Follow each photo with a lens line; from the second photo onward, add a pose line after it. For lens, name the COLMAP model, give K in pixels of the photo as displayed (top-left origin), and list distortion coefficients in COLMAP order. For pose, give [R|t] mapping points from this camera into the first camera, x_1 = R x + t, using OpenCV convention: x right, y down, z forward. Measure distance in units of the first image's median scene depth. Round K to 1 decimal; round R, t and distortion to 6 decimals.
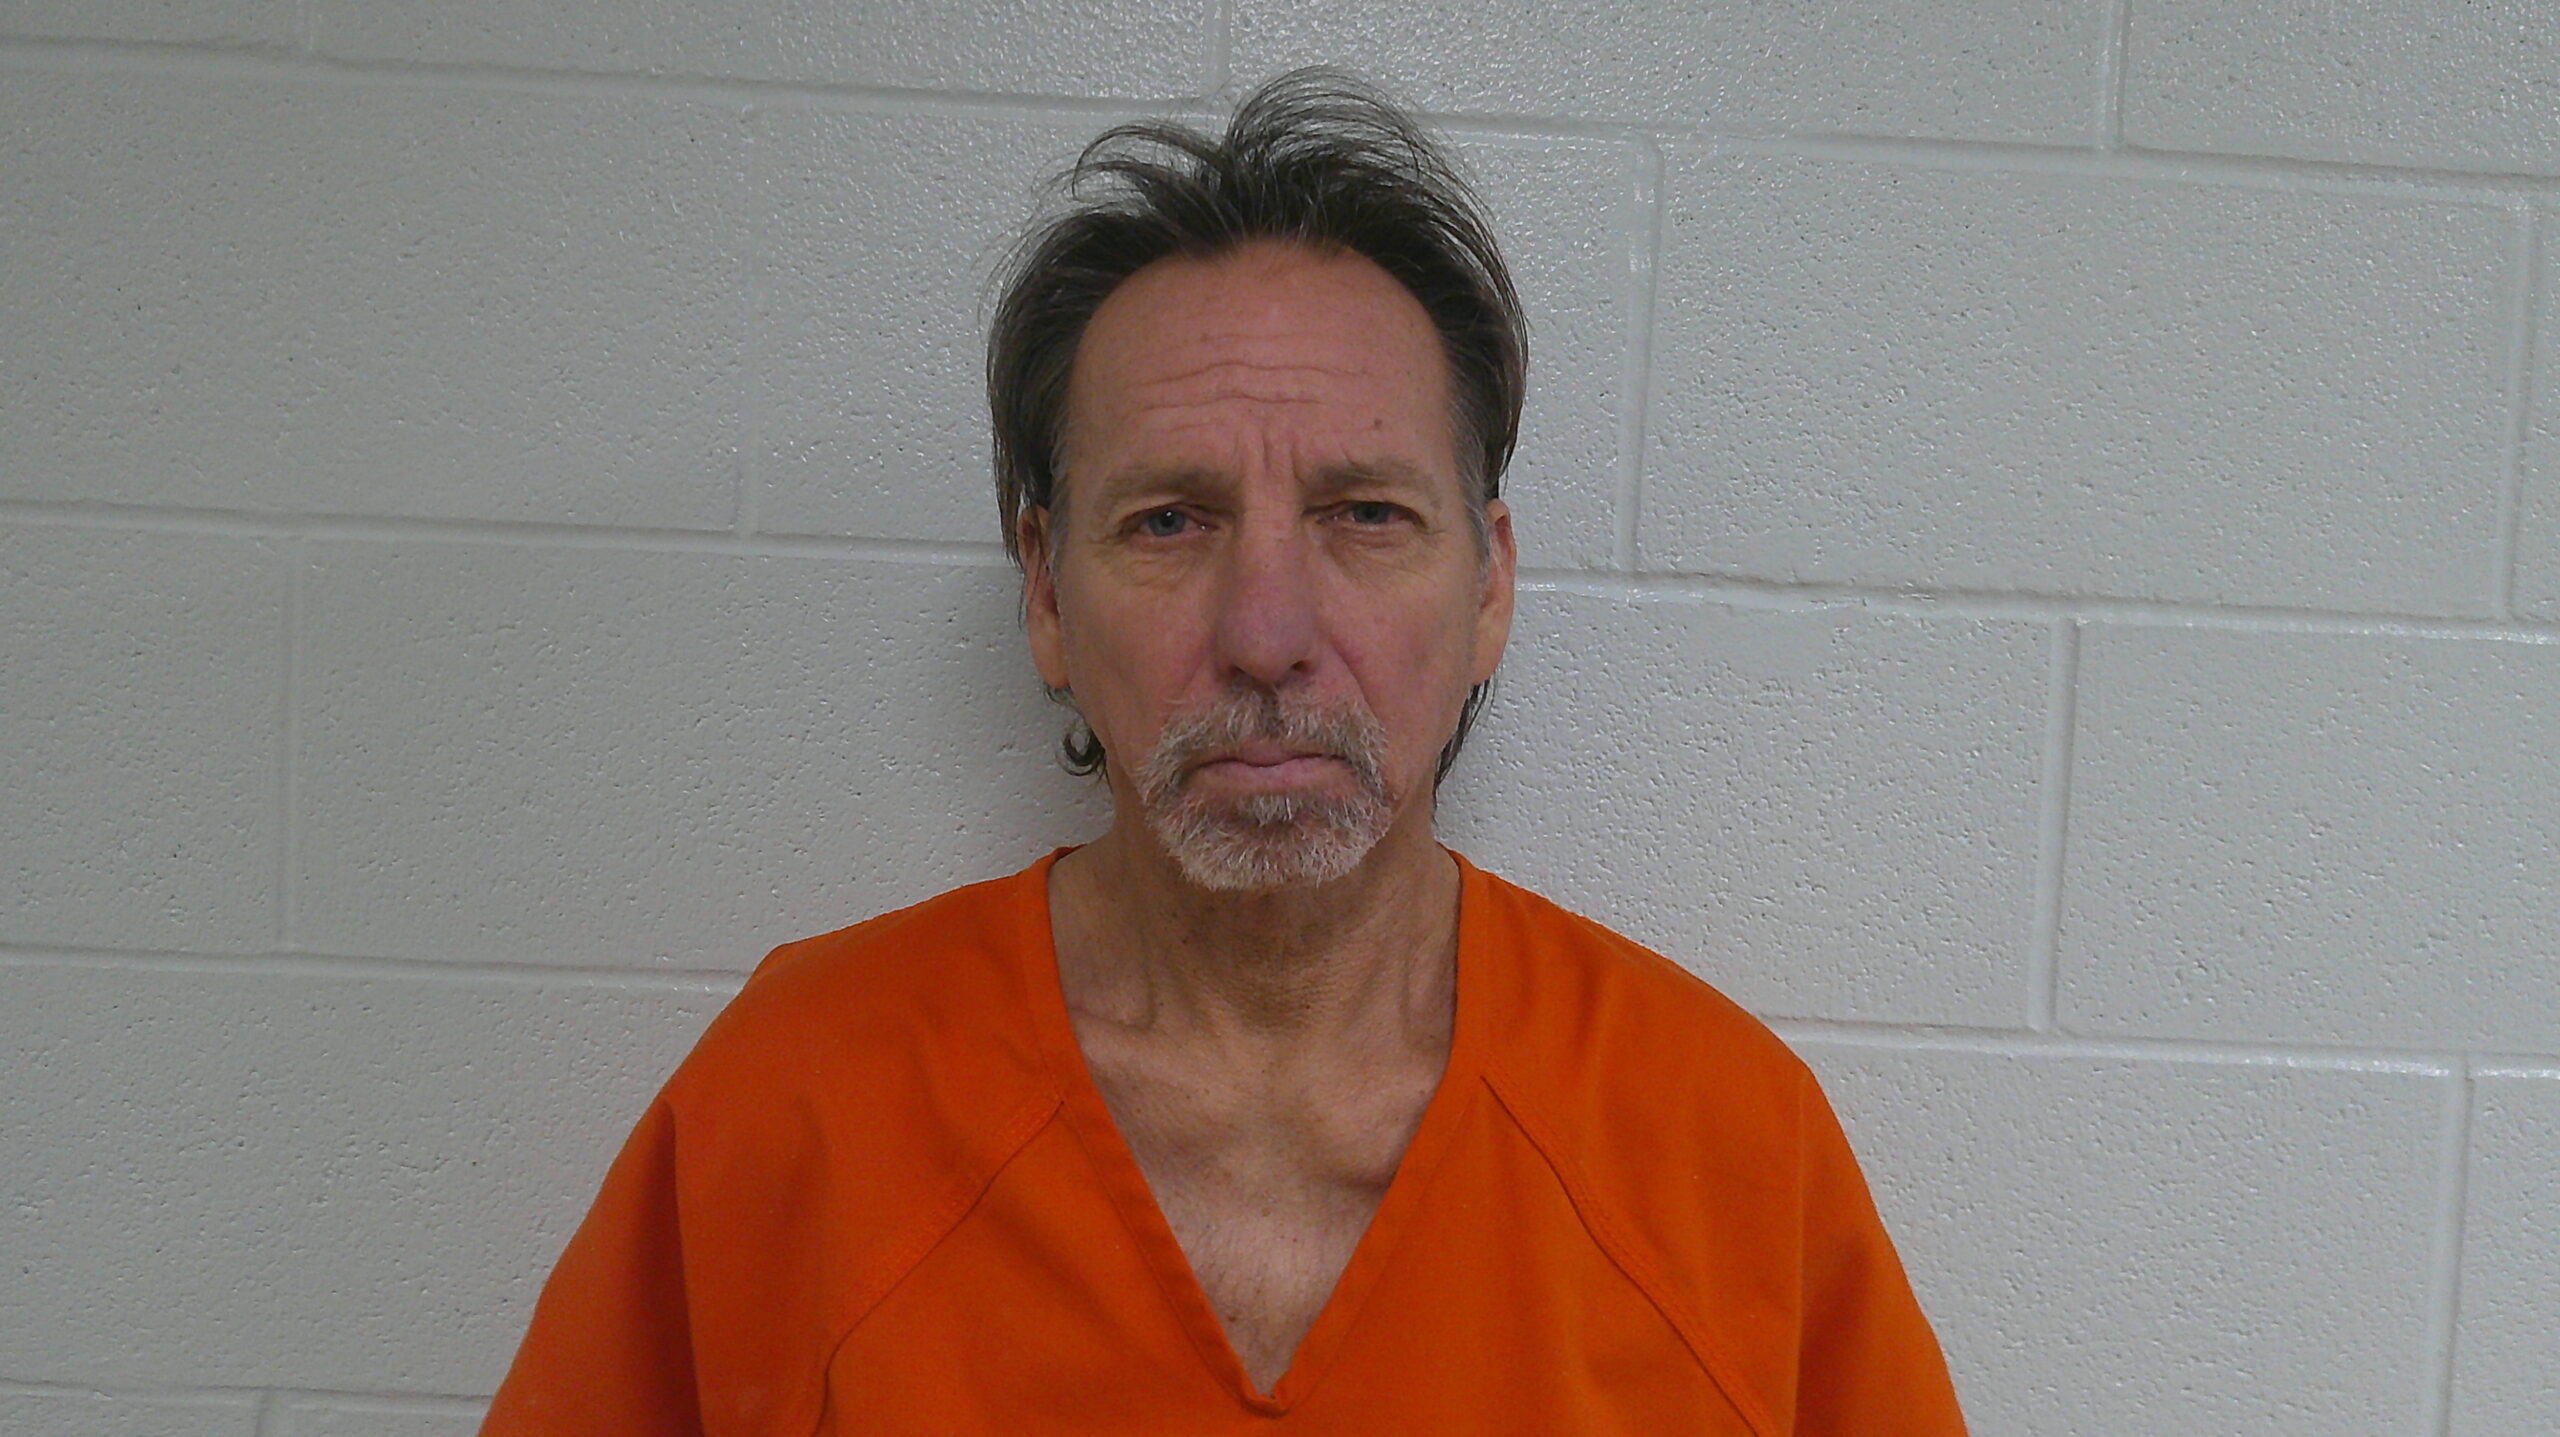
lens RADIAL K [[1477.0, 0, 1262.4], [0, 1477.0, 662.5], [0, 0, 1]] dist [0.051413, -0.031438]
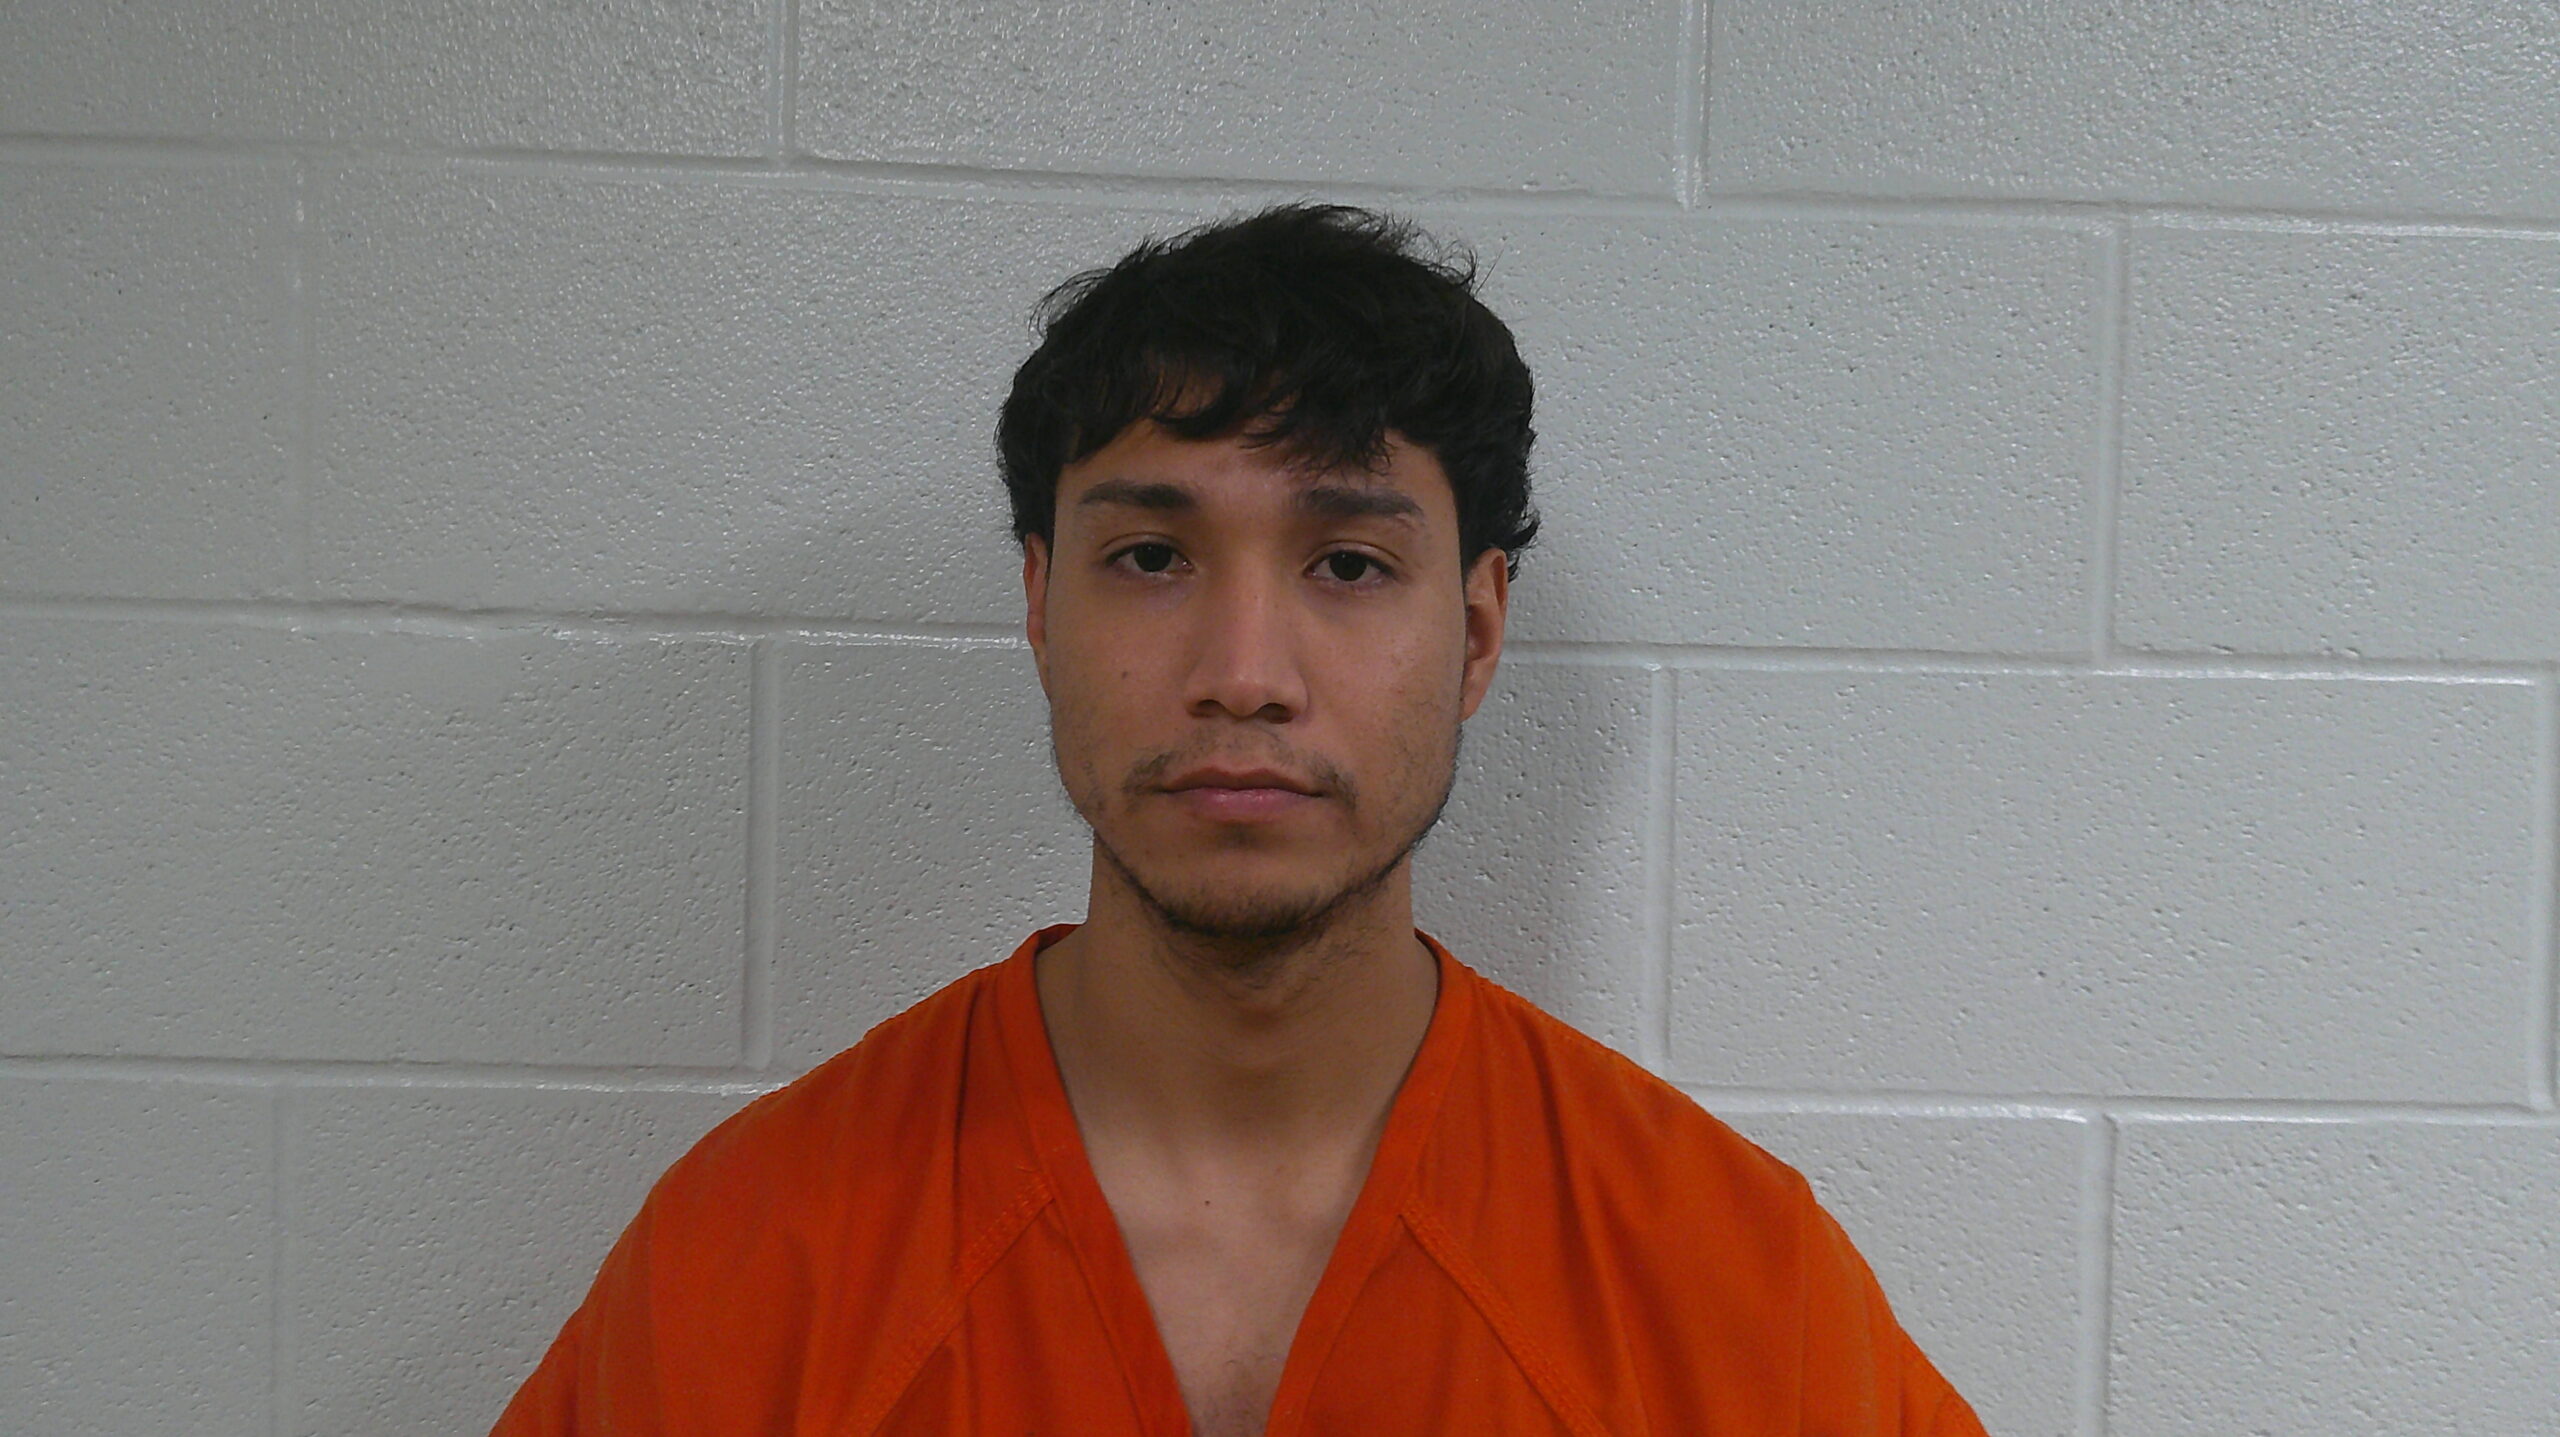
lens RADIAL K [[1542.6, 0, 1271.2], [0, 1542.6, 683.2], [0, 0, 1]] dist [0.060907, -0.042017]
pose [[0.999498, -0.025130, -0.019280, 0.890741], [0.024638, 0.999376, -0.025320, 0.032592], [0.019904, 0.024833, 0.999493, -0.002752]]
